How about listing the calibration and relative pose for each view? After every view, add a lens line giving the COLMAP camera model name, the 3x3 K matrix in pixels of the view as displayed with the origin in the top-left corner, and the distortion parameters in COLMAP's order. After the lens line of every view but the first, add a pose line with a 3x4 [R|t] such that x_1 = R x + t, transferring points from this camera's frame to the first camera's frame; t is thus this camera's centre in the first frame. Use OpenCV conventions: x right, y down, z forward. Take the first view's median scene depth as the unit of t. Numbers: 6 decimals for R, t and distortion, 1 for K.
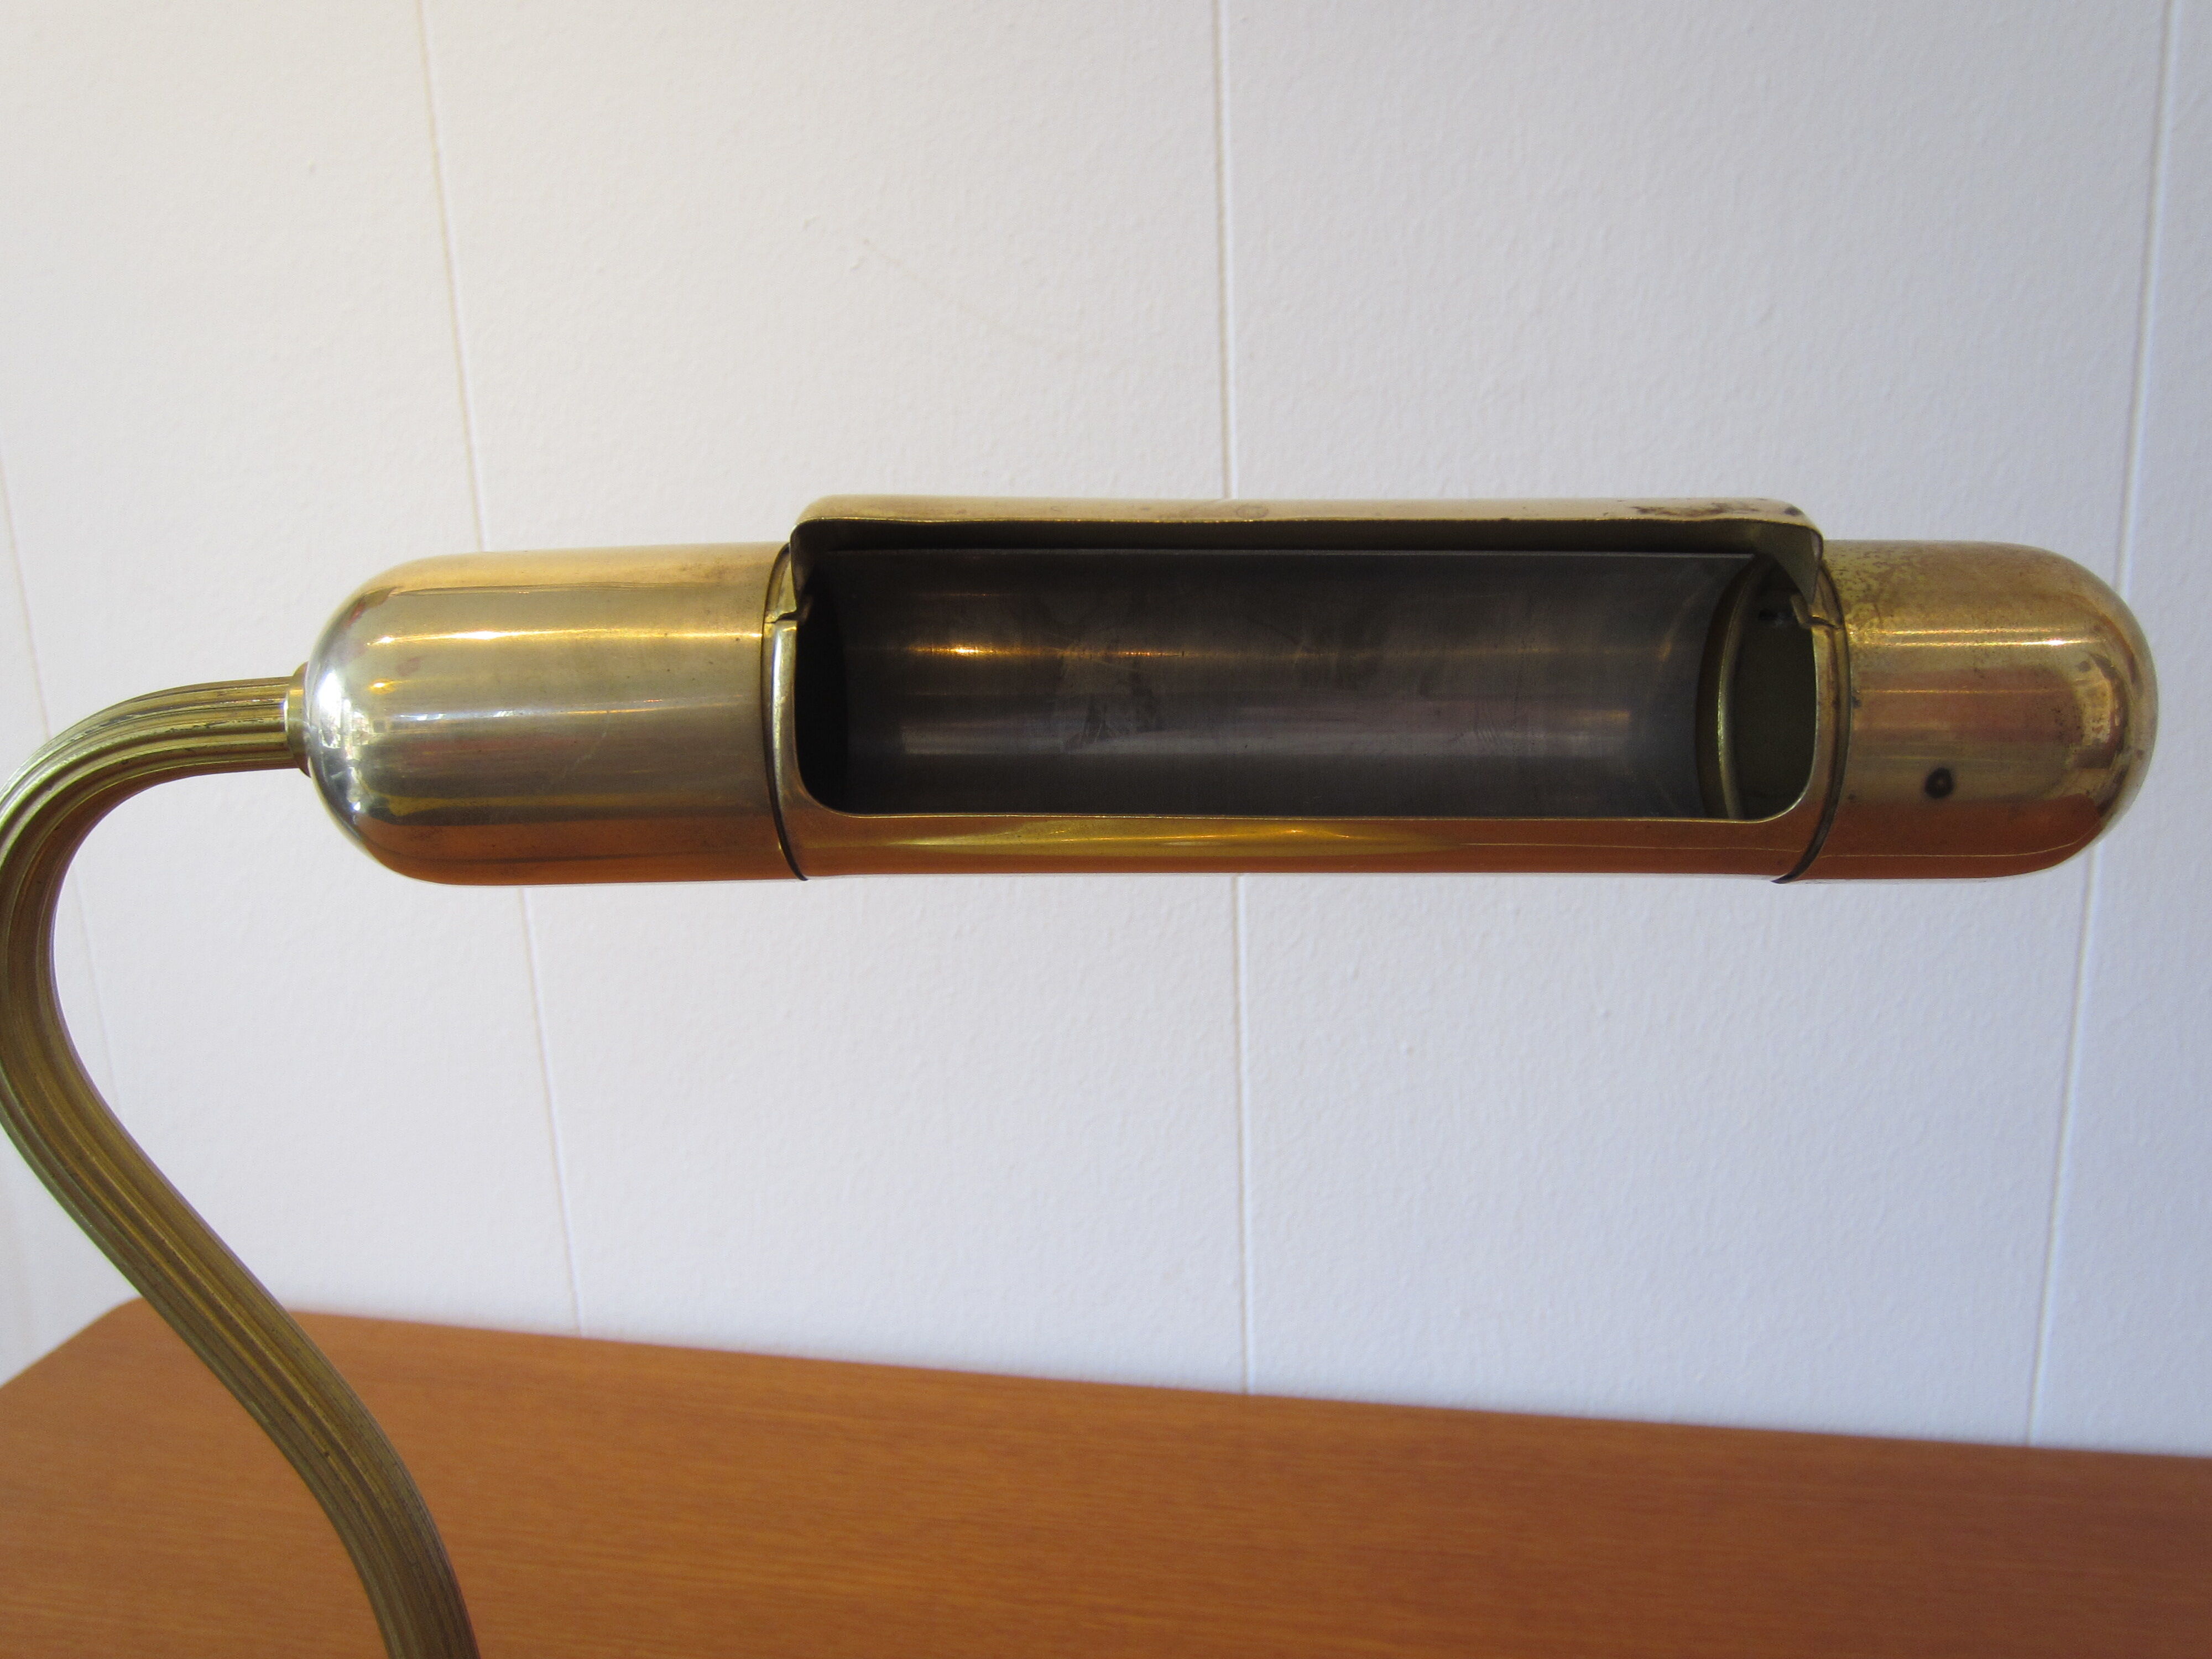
lens RADIAL K [[1746.0, 0, 1108.0], [0, 1746.0, 837.6], [0, 0, 1]] dist [-0.047969, 0.026139]
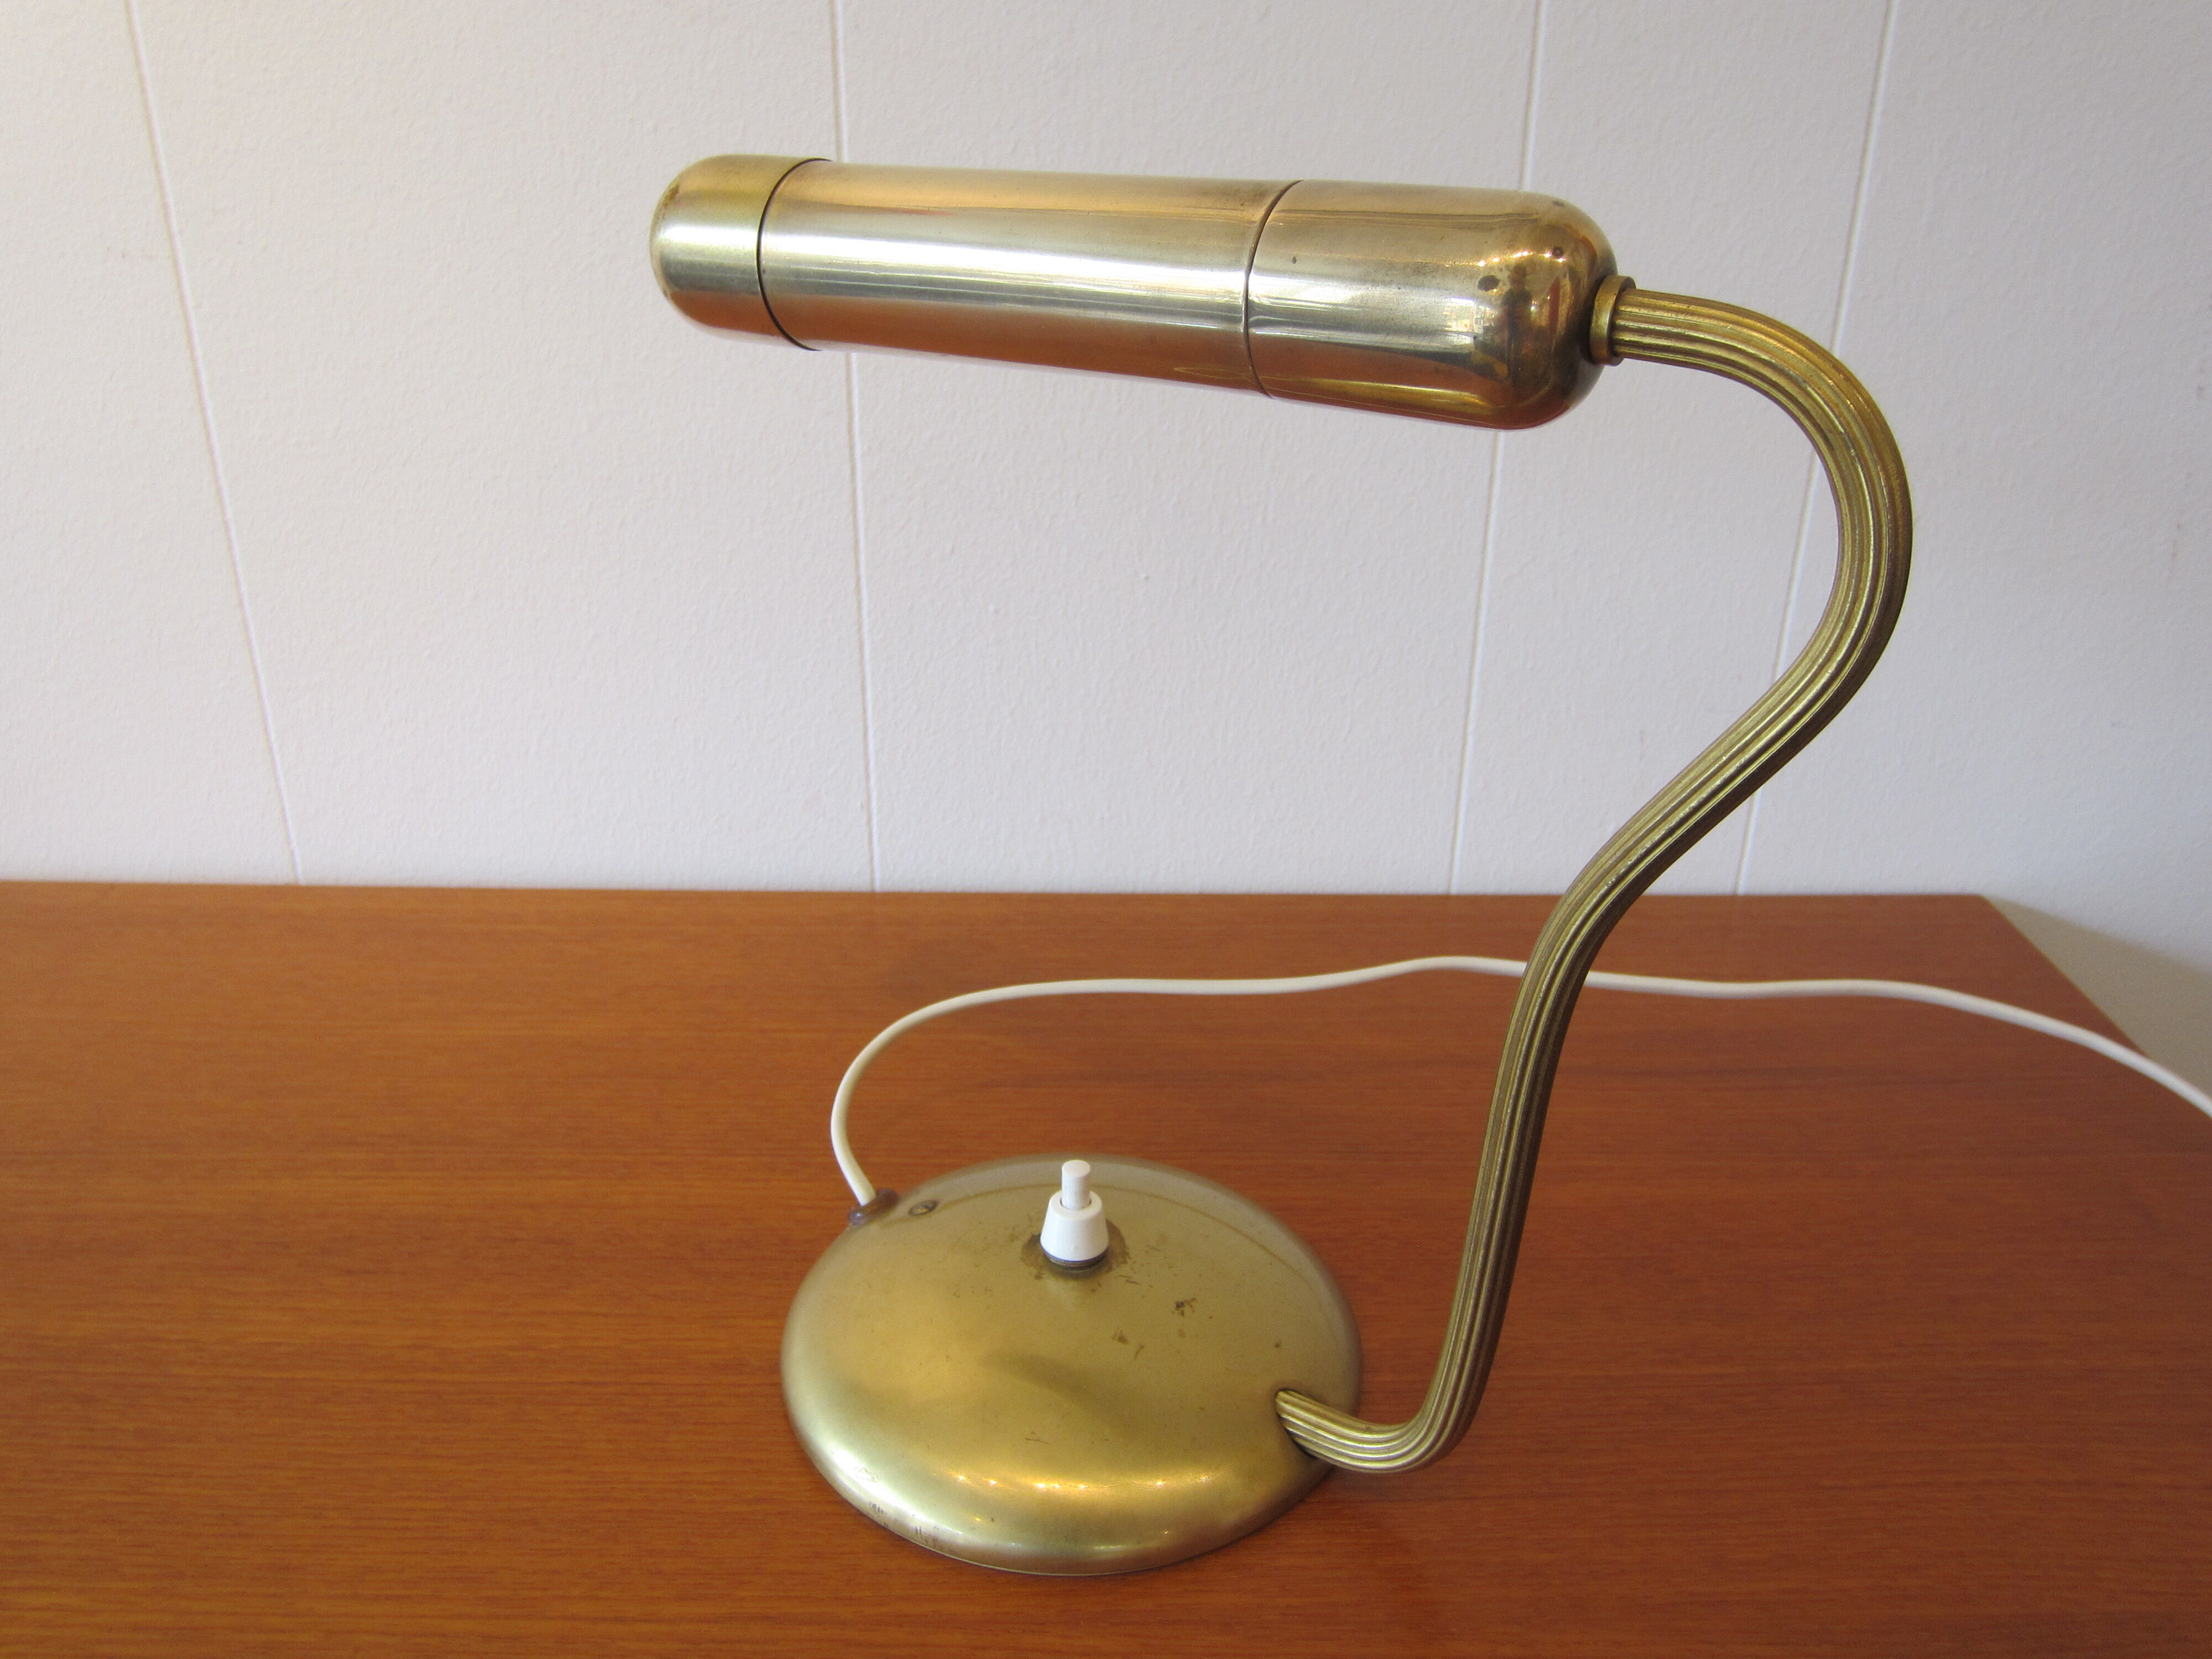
lens RADIAL K [[1746.0, 0, 1103.6], [0, 1746.0, 835.4], [0, 0, 1]] dist [-0.047969, 0.026139]
pose [[0.976604, -0.042634, 0.210775, -0.025235], [0.003296, 0.983002, 0.183567, 0.050839], [-0.215018, -0.178578, 0.960144, -0.267384]]
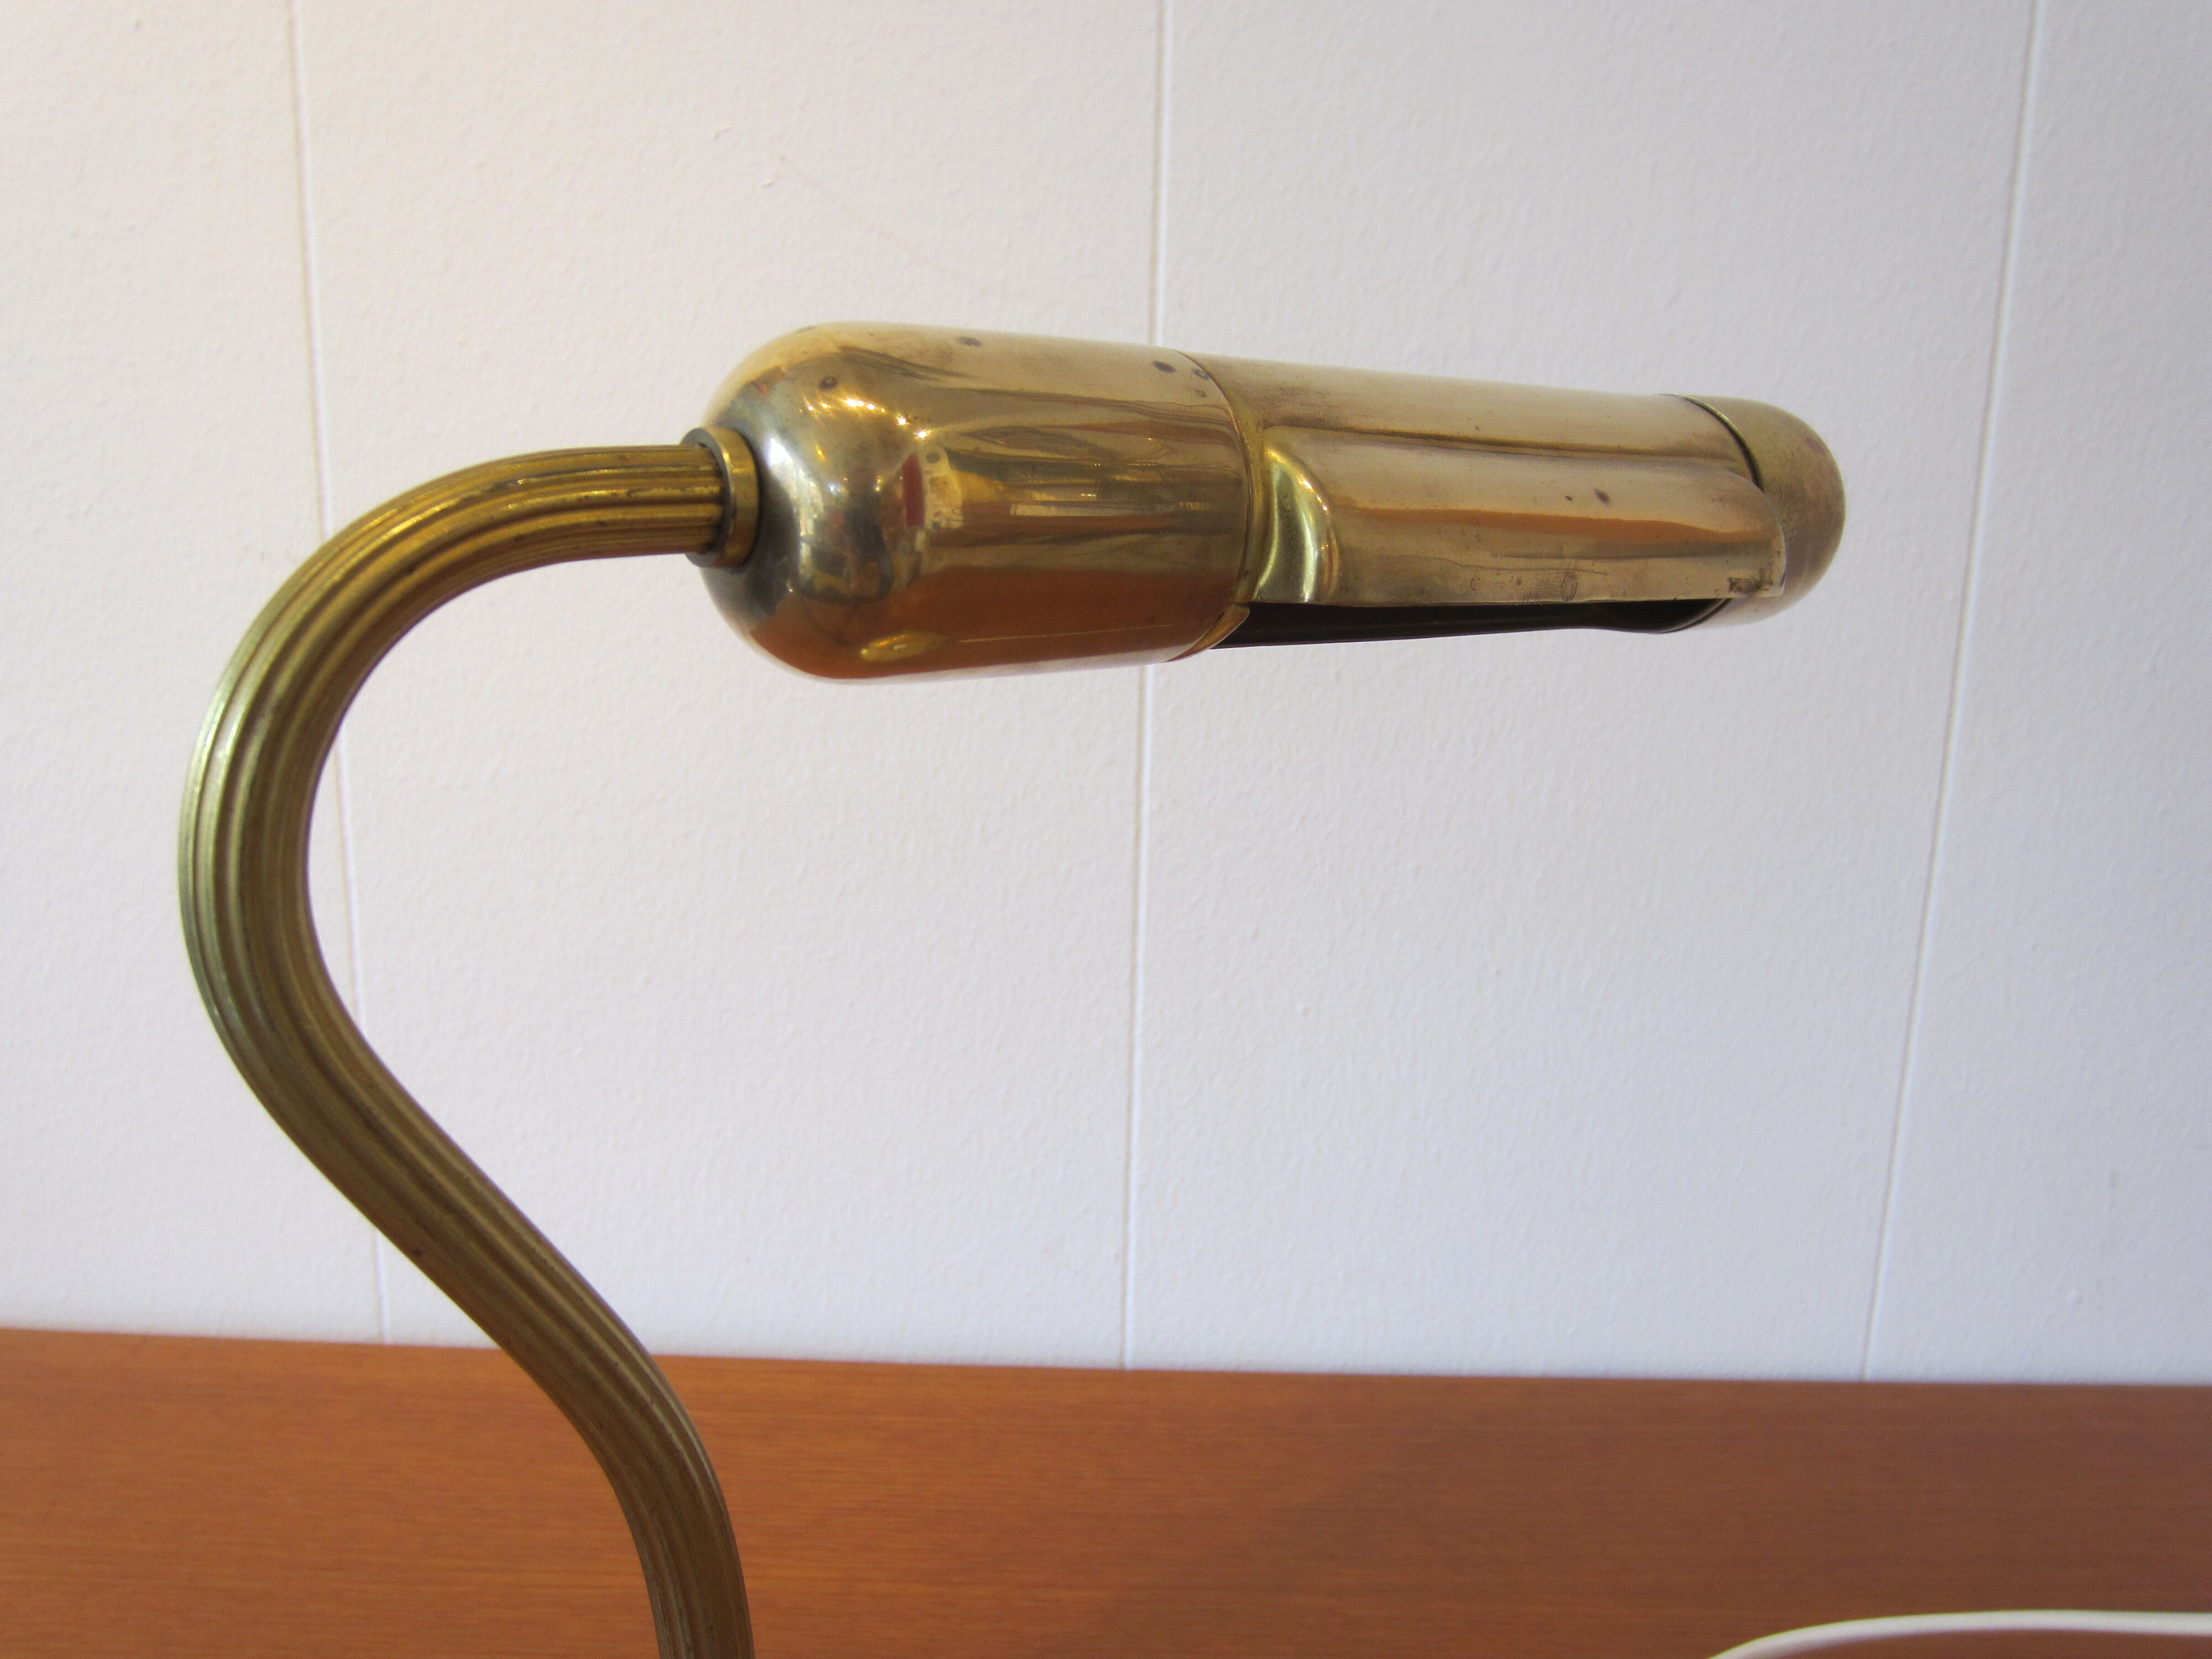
lens RADIAL K [[1746.0, 0, 1111.0], [0, 1746.0, 833.5], [0, 0, 1]] dist [-0.047969, 0.026139]
pose [[0.979213, 0.017755, 0.202056, -0.143394], [-0.012079, 0.999498, -0.029292, 0.051644], [-0.202474, 0.026242, 0.978936, 0.039913]]
